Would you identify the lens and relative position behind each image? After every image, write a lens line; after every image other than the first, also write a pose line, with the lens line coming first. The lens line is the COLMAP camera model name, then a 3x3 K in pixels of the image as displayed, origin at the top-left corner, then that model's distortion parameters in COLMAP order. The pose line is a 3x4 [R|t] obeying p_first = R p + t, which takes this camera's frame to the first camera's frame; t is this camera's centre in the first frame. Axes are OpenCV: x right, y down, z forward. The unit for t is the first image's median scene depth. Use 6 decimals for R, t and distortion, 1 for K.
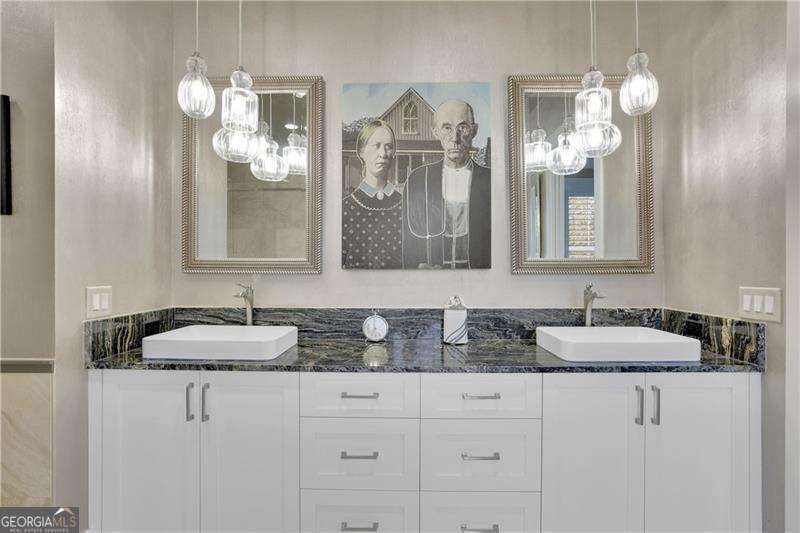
lens RADIAL K [[380.6, 0, 400.0], [0, 380.6, 266.5], [0, 0, 1]] dist [-0.020152, -0.000018]
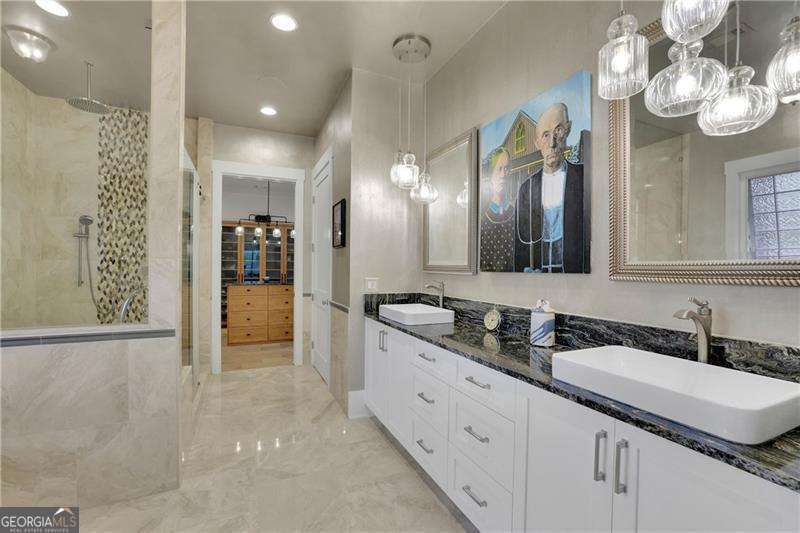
lens RADIAL K [[342.5, 0, 400.0], [0, 342.5, 266.5], [0, 0, 1]] dist [0.000203, 0.000130]
pose [[0.443659, -0.000050, -0.896196, 0.781341], [-0.001671, 0.999998, -0.000883, -0.009538], [0.896194, 0.001889, 0.443658, 0.236190]]
